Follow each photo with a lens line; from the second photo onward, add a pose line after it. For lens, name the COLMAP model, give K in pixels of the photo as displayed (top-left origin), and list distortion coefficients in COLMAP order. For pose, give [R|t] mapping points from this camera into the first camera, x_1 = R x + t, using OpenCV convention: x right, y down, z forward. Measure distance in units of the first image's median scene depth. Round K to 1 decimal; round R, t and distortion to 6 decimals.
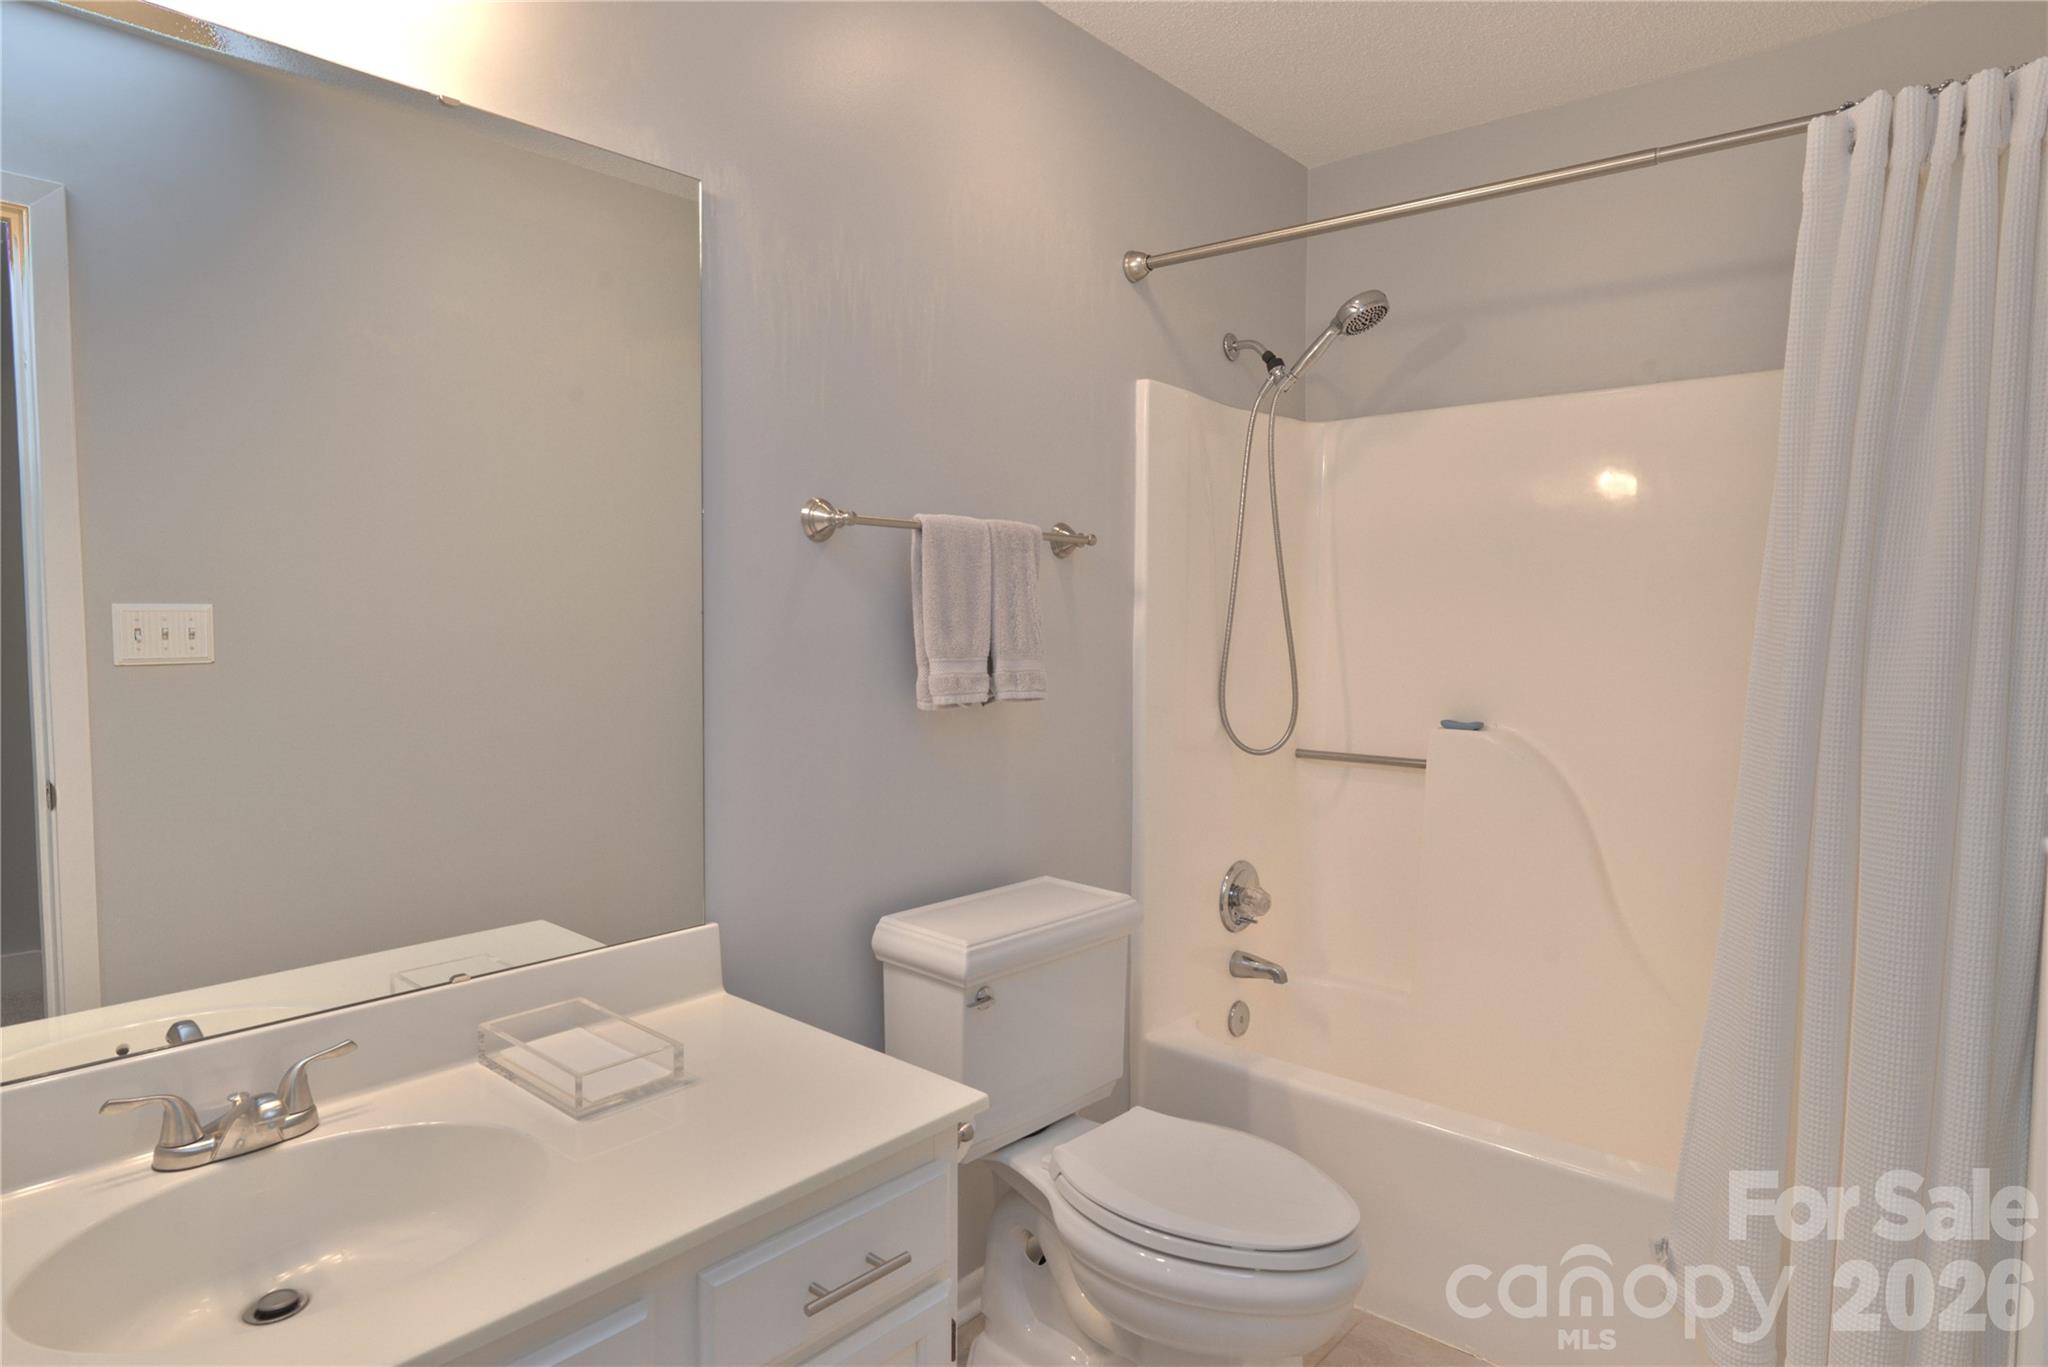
lens RADIAL K [[1175.7, 0, 1018.3], [0, 1175.7, 681.5], [0, 0, 1]] dist [-0.003005, 0.002918]
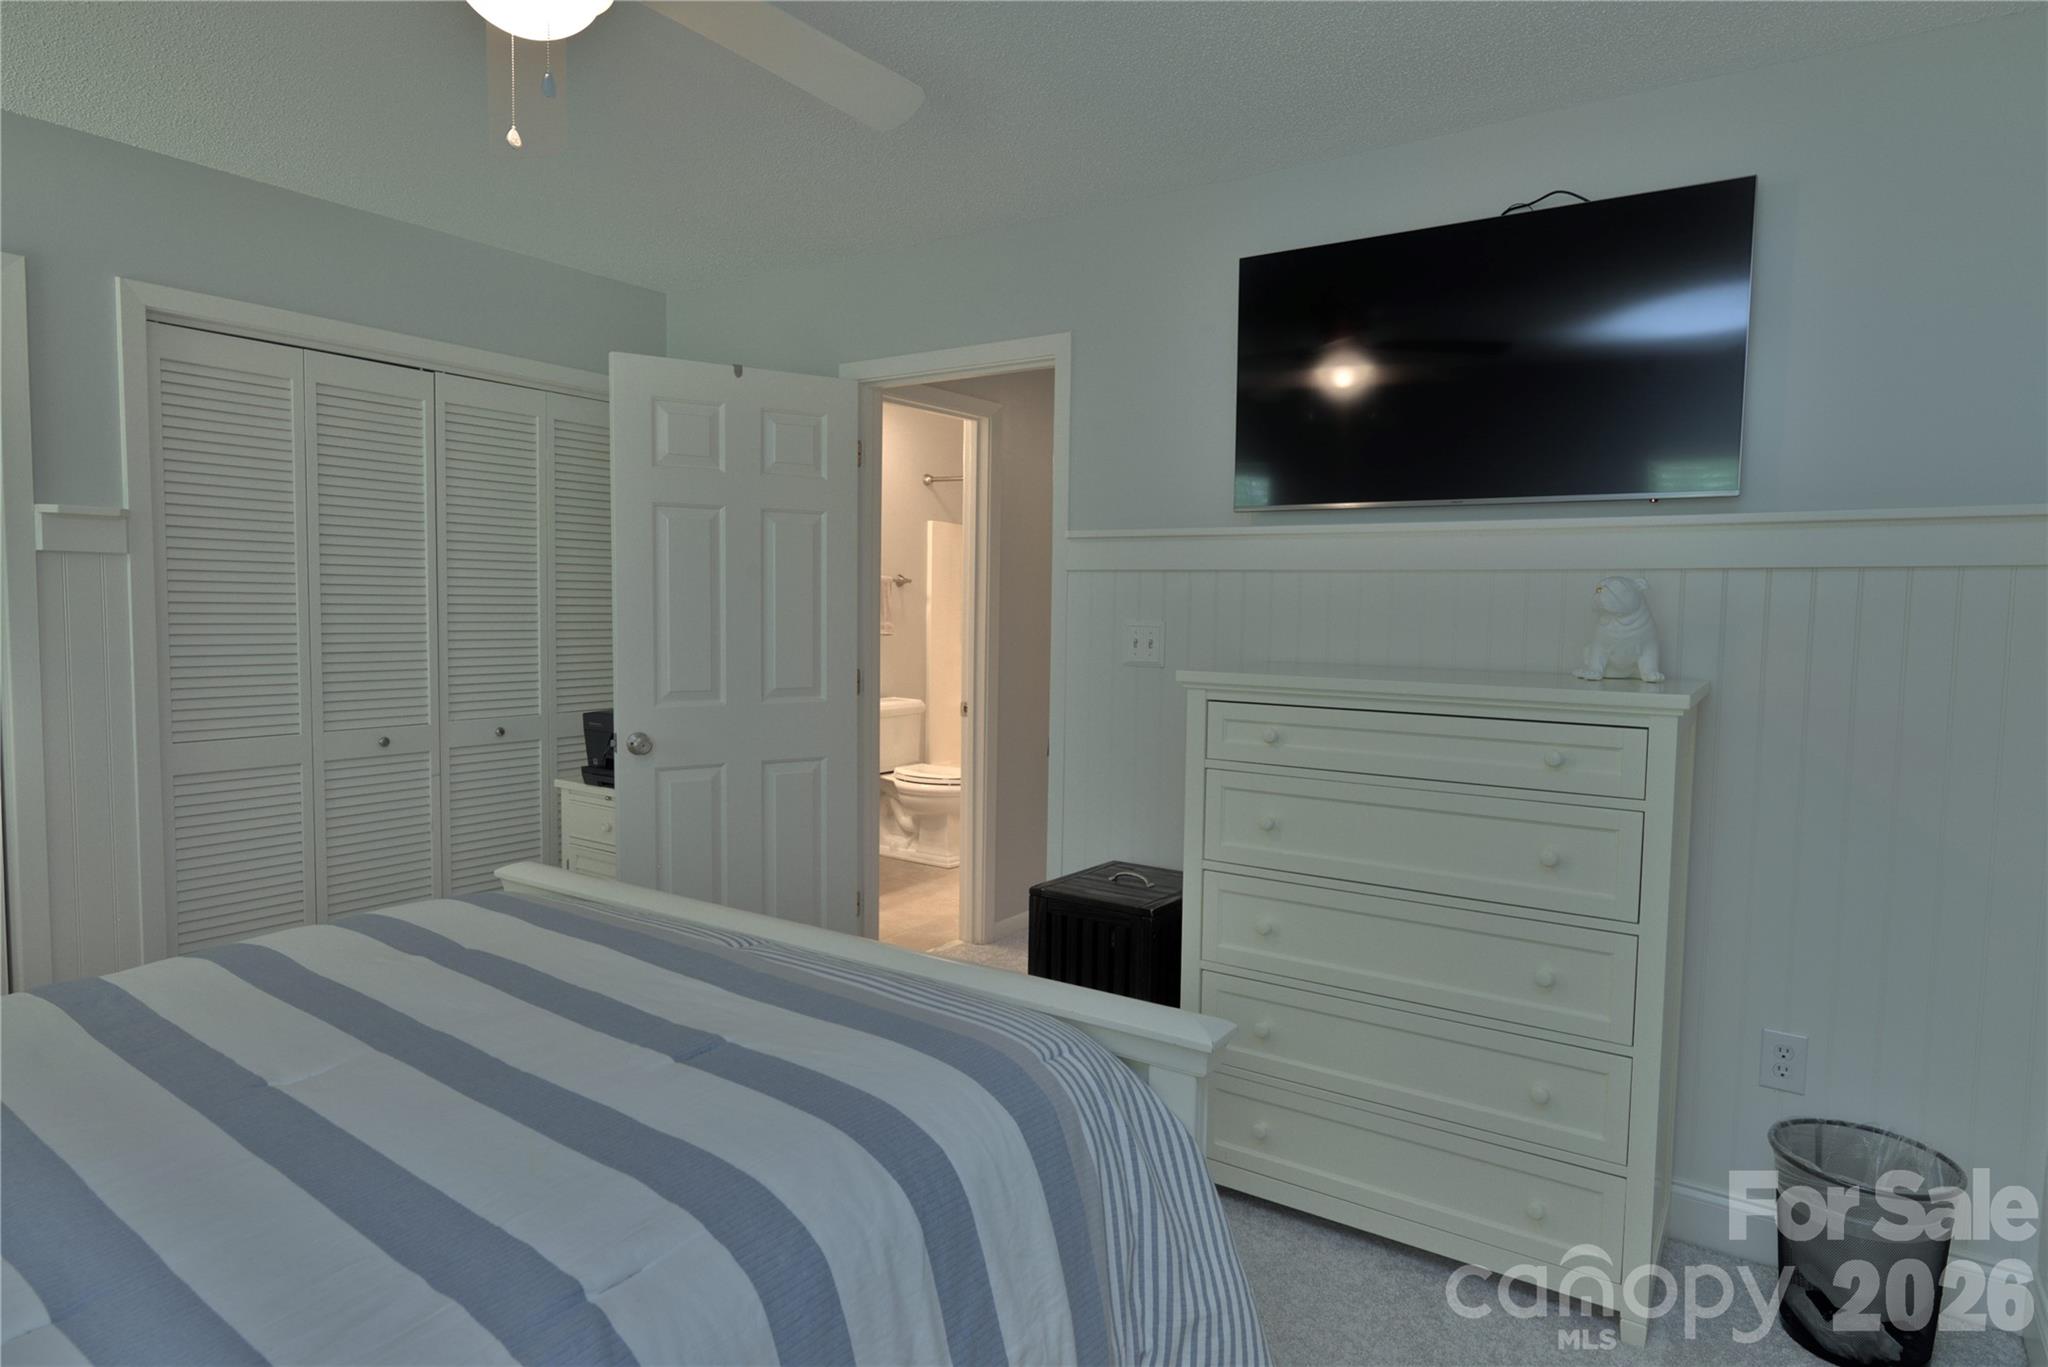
lens RADIAL K [[1160.7, 0, 1018.3], [0, 1160.7, 683.8], [0, 0, 1]] dist [0.000350, -0.001118]
pose [[0.992542, 0.003331, 0.121860, -0.018151], [-0.005136, 0.999882, 0.014501, 0.080492], [-0.121797, -0.015019, 0.992441, -1.701910]]
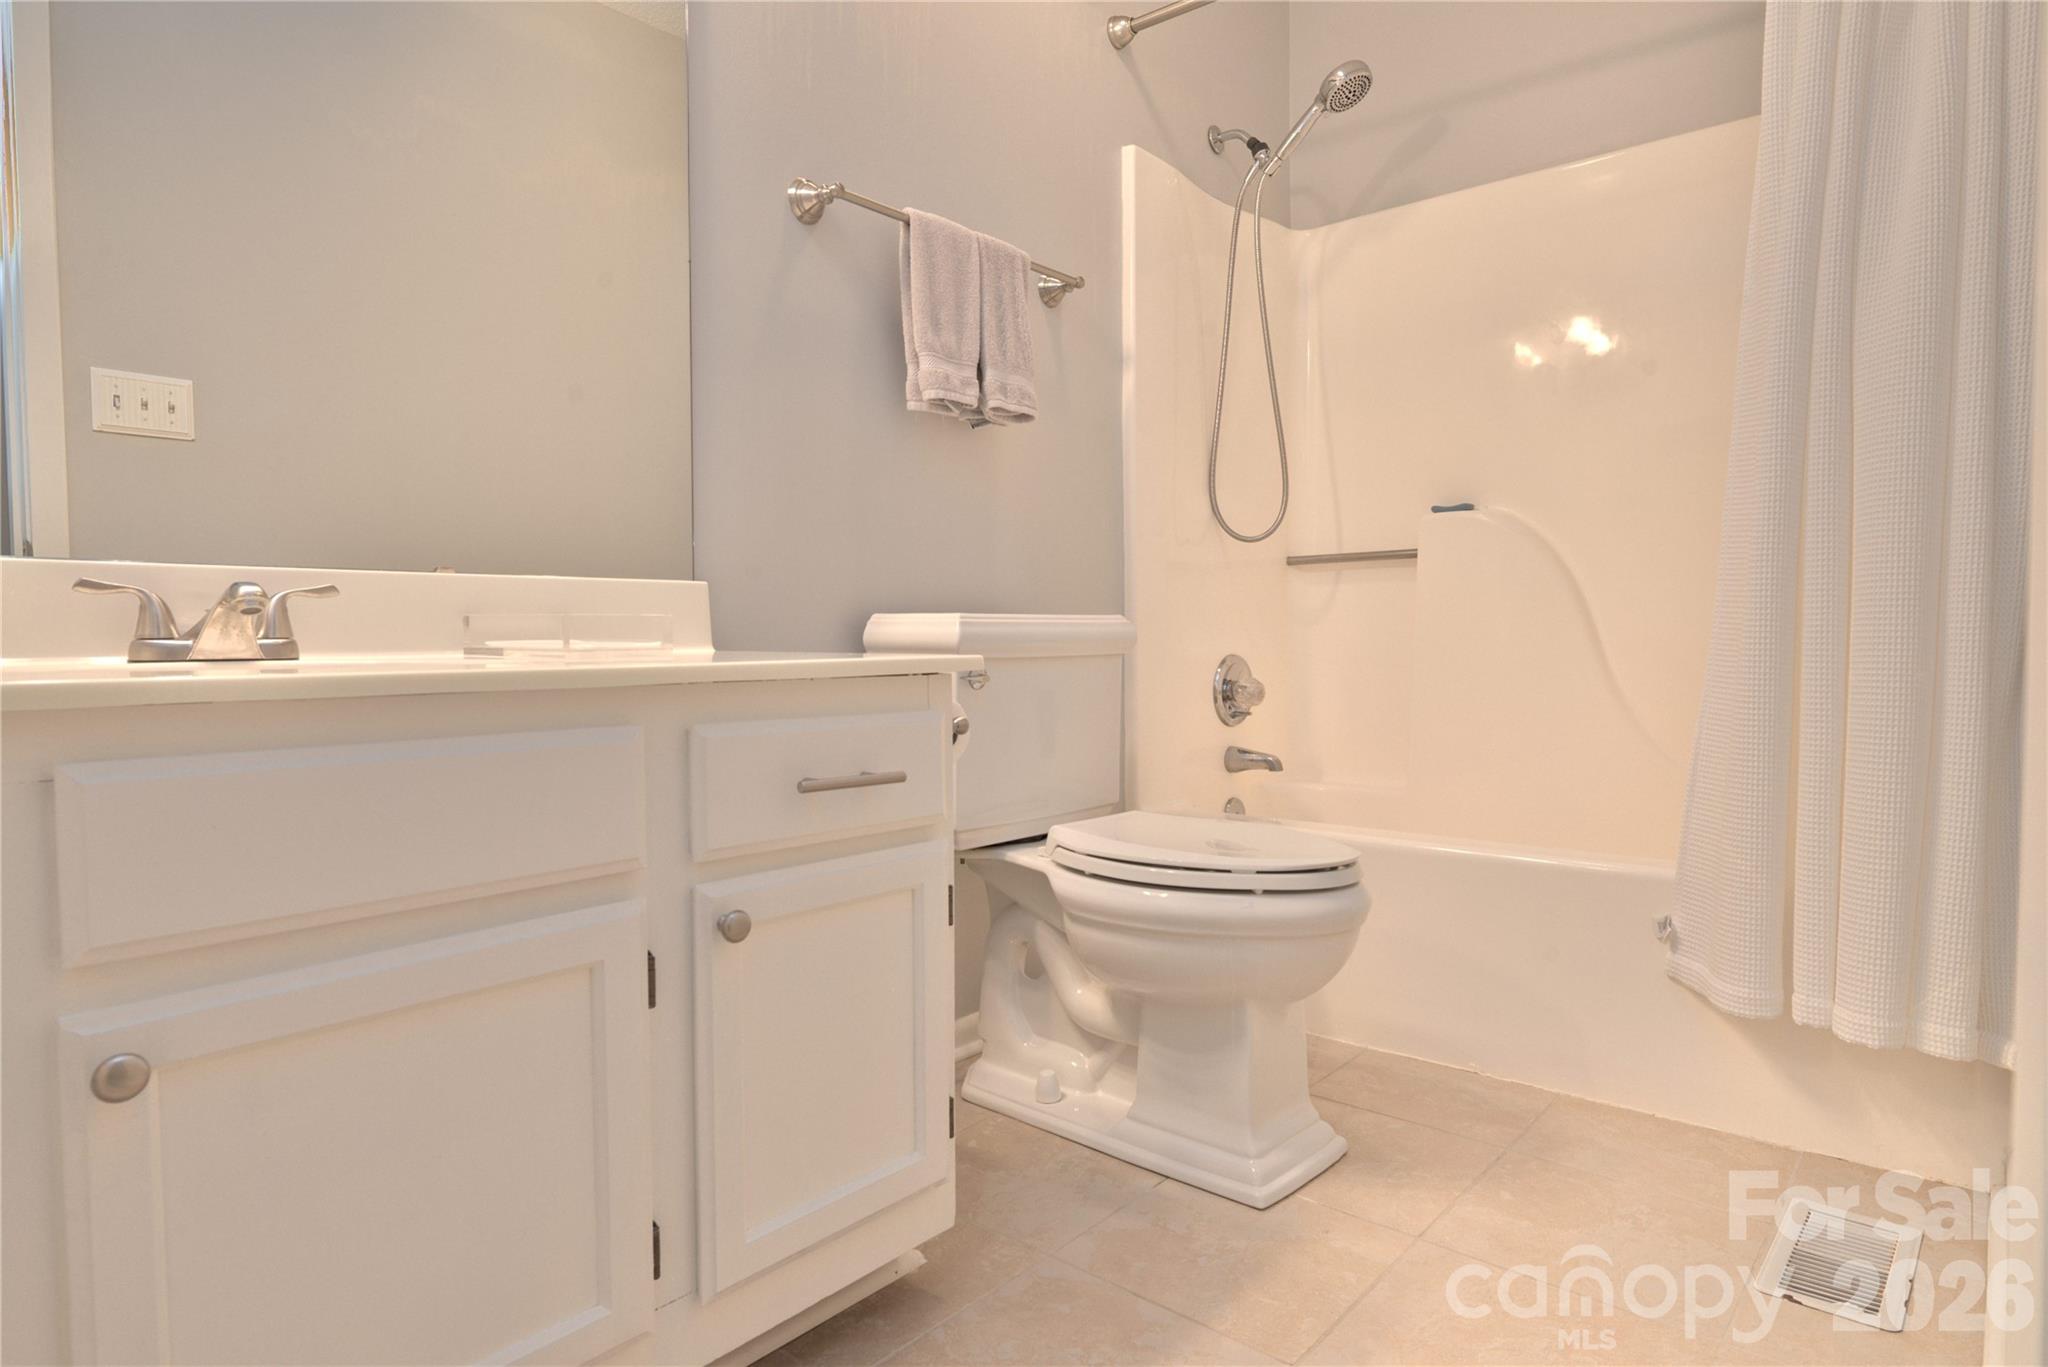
lens RADIAL K [[1177.6, 0, 1021.9], [0, 1177.6, 673.1], [0, 0, 1]] dist [-0.005609, -0.000876]
pose [[0.999833, -0.012369, 0.013431, -0.004134], [0.012653, 0.999695, -0.021227, 0.213123], [-0.013165, 0.021393, 0.999684, 0.008247]]
